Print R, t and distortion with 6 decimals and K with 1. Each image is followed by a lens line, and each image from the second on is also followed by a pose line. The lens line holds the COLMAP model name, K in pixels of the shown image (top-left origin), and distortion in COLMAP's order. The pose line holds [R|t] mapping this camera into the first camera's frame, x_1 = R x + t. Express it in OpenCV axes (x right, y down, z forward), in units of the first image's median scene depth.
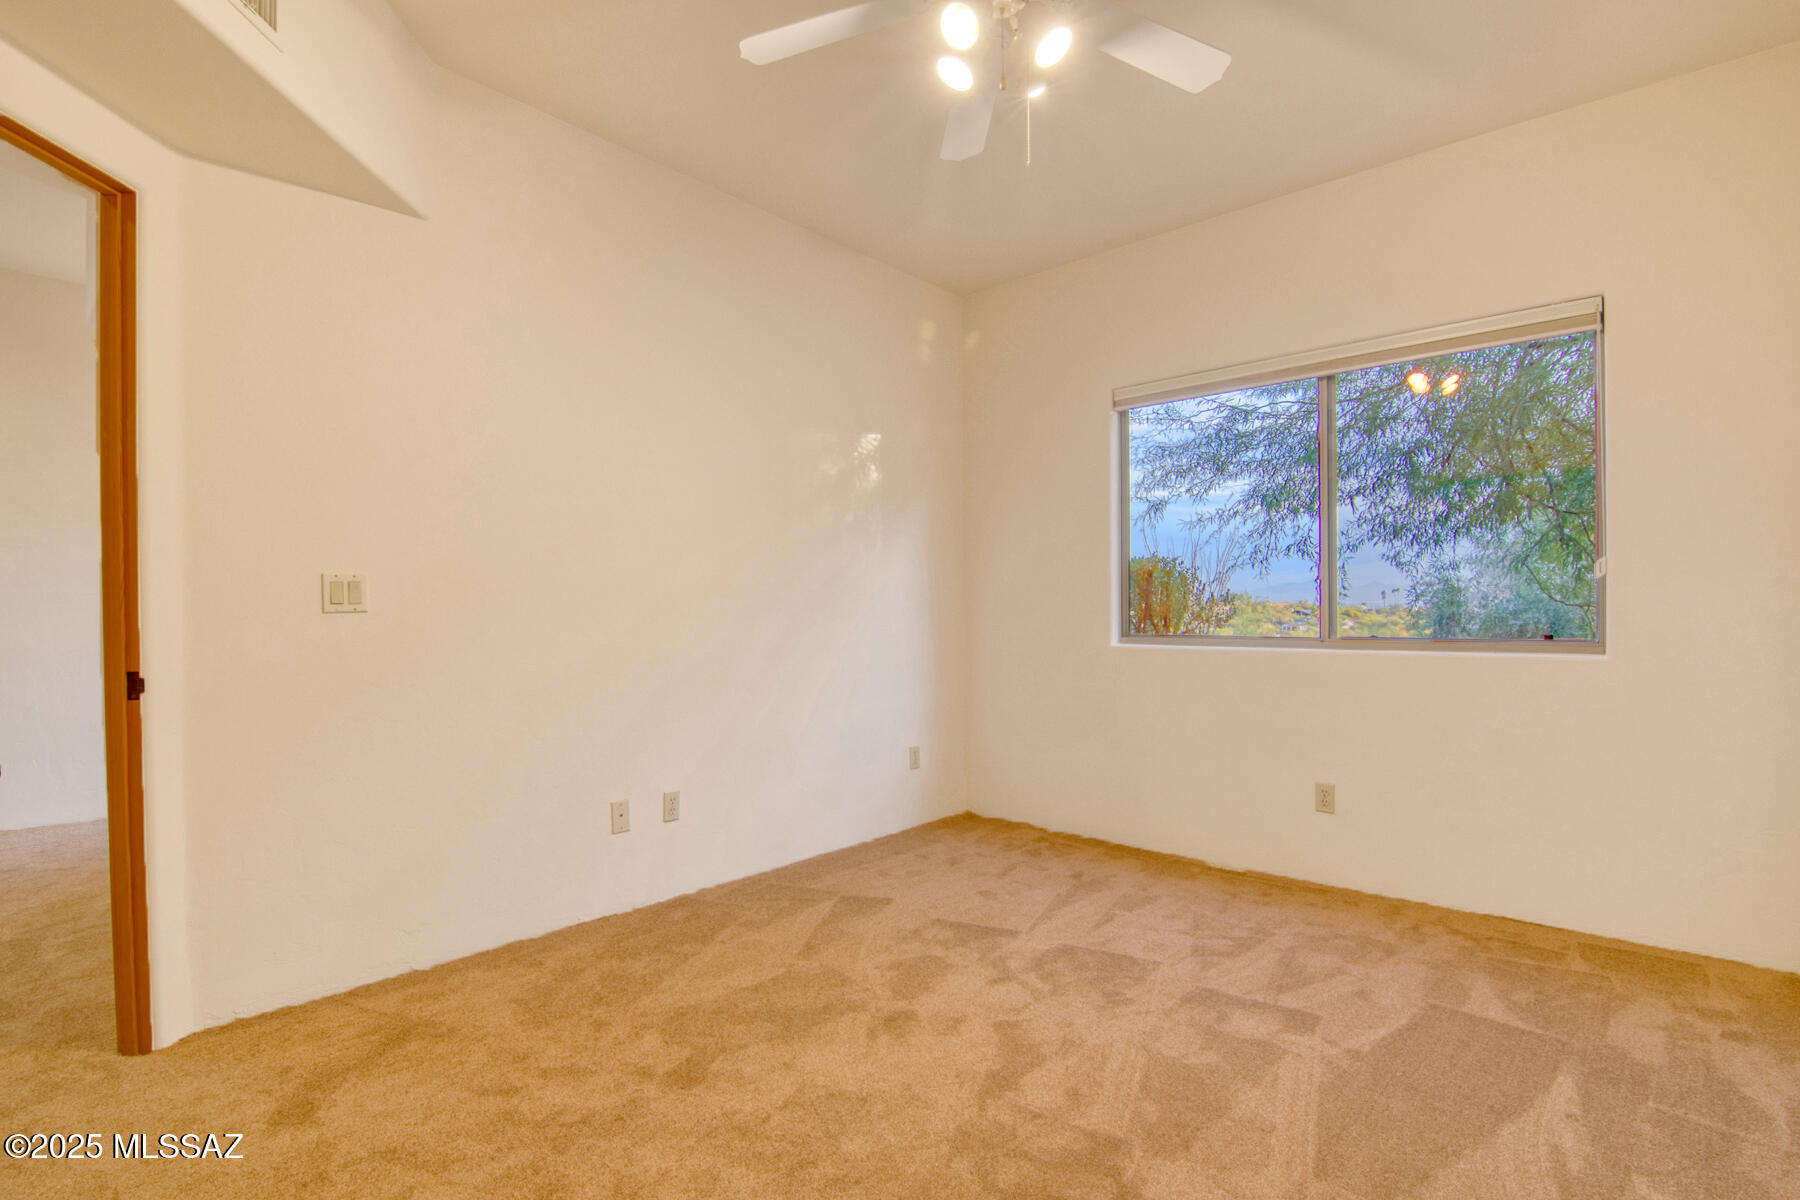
lens RADIAL K [[868.3, 0, 896.5], [0, 868.3, 606.0], [0, 0, 1]] dist [-0.014251, -0.007362]
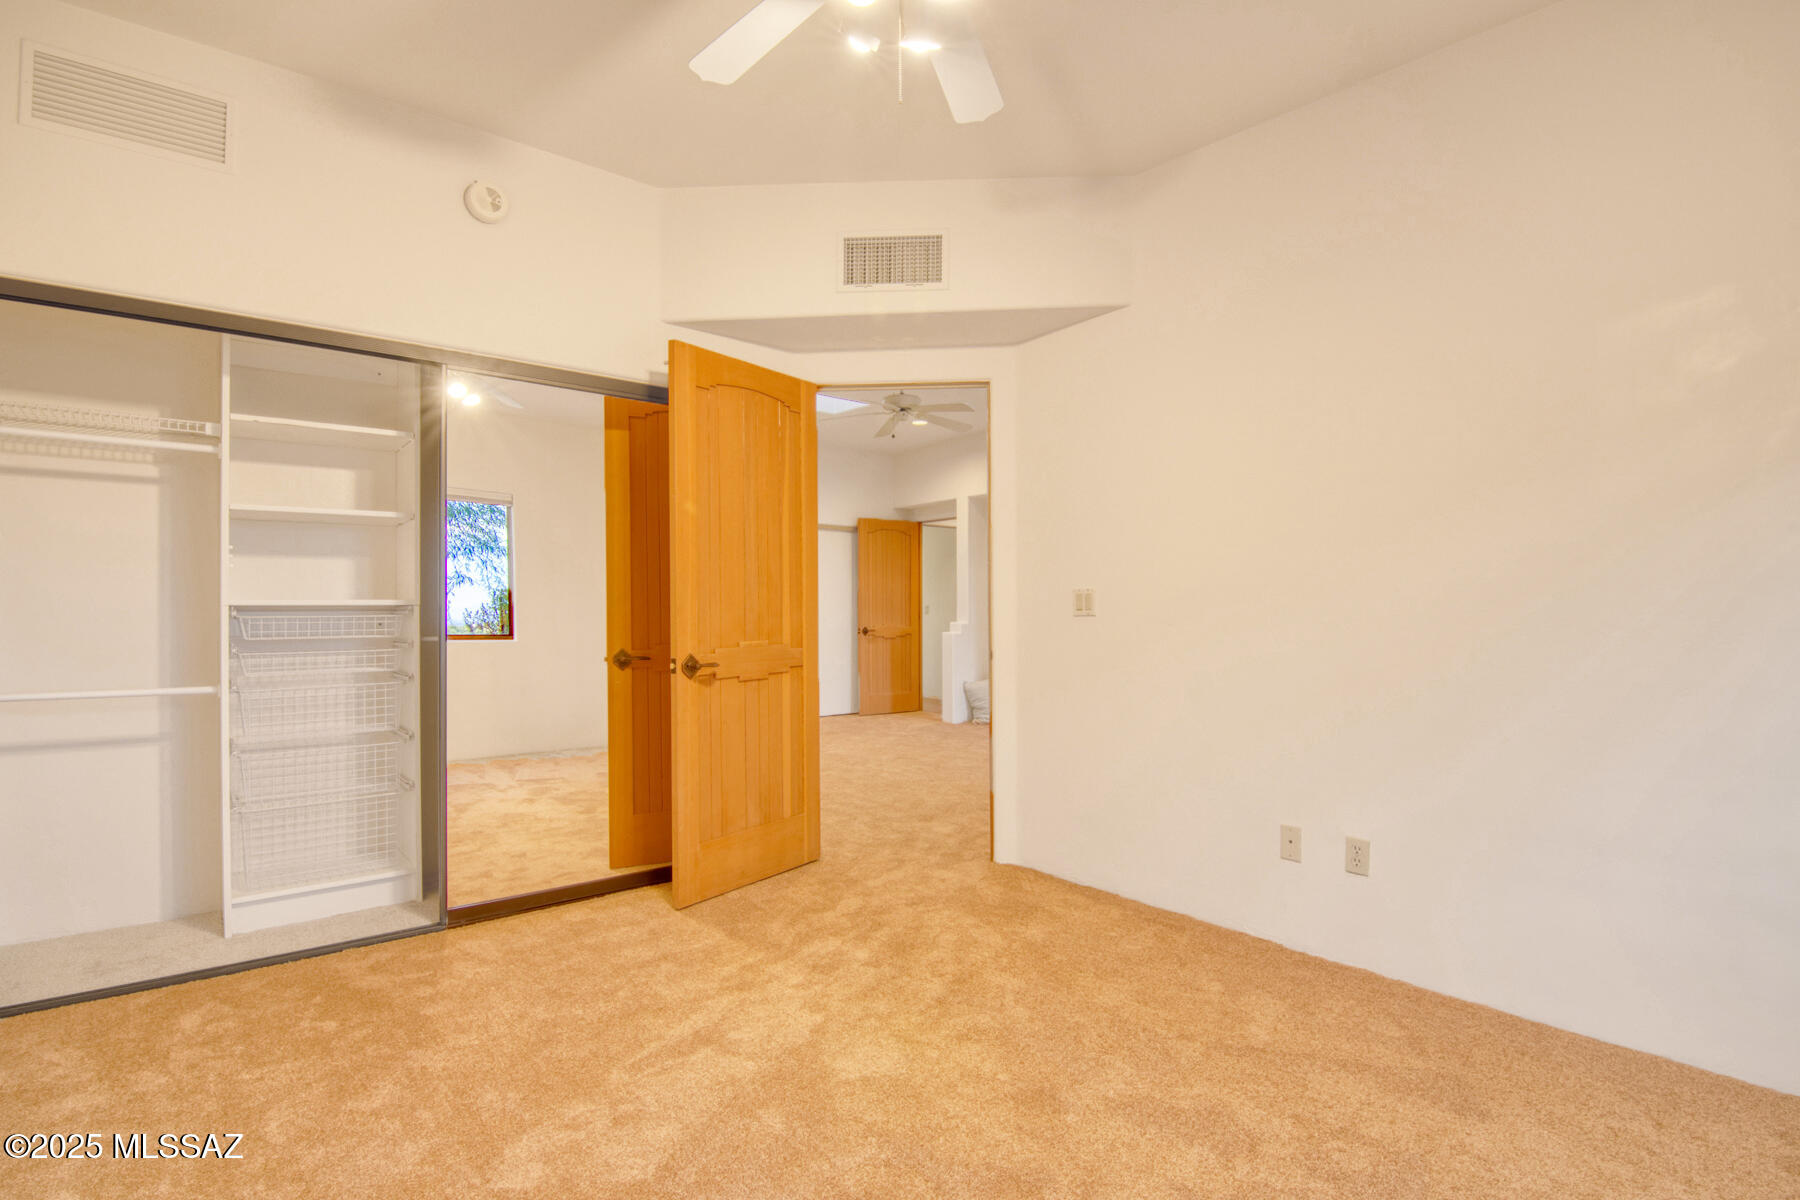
lens RADIAL K [[868.3, 0, 895.9], [0, 868.3, 602.8], [0, 0, 1]] dist [-0.014251, -0.007362]
pose [[-0.136964, -0.003080, -0.990571, 0.781630], [-0.000173, 0.999995, -0.003086, -0.009456], [0.990576, -0.000252, -0.136964, 0.862652]]
